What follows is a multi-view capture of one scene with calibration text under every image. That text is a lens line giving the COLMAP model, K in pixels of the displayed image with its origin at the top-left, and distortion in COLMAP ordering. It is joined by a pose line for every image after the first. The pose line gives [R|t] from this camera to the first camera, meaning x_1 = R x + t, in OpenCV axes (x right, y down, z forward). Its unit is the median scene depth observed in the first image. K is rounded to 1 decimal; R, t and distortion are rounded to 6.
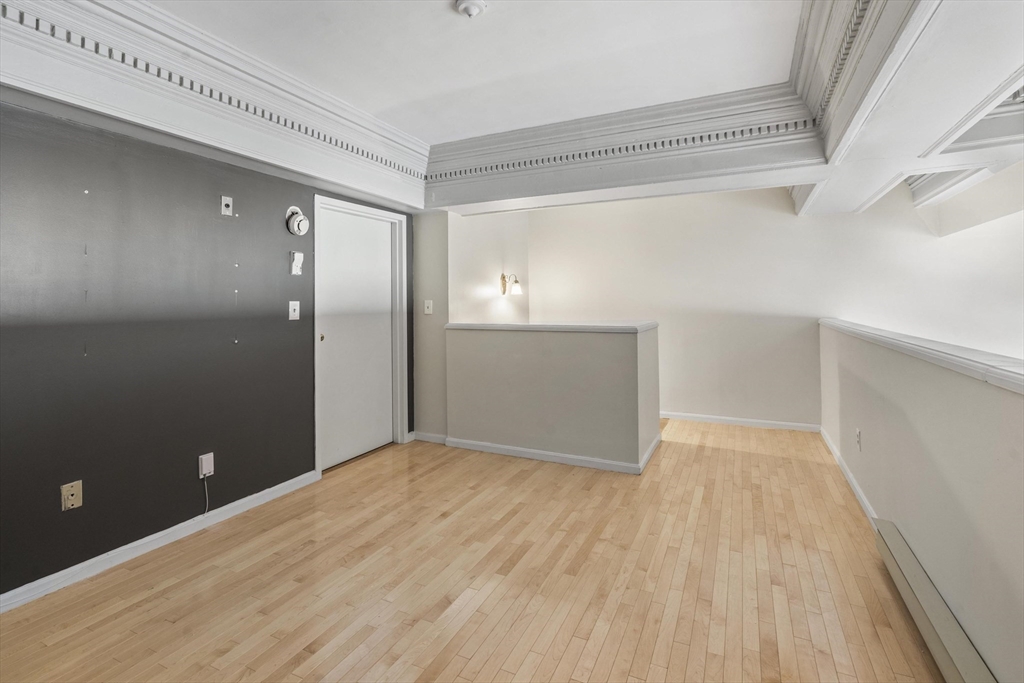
lens RADIAL K [[483.8, 0, 513.3], [0, 483.8, 288.2], [0, 0, 1]] dist [-0.000619, -0.000164]
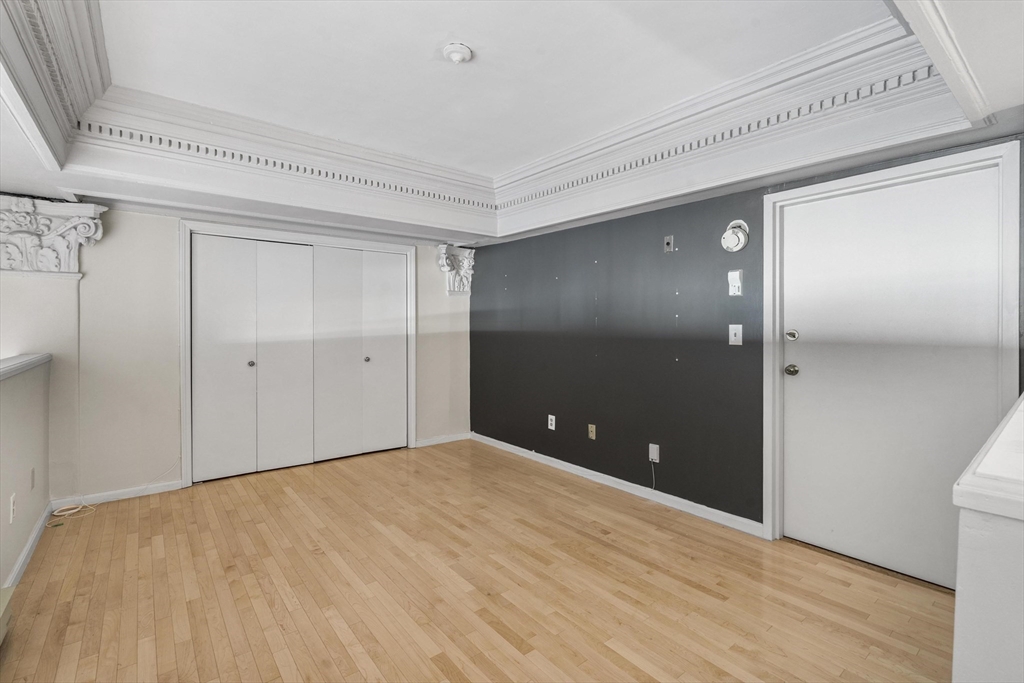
lens RADIAL K [[463.8, 0, 514.5], [0, 463.8, 334.1], [0, 0, 1]] dist [0.000141, 0.000171]
pose [[-0.428107, 0.022233, -0.903455, 0.535521], [0.029525, 0.999508, 0.010606, 0.023963], [0.903246, -0.022134, -0.428552, 1.027030]]
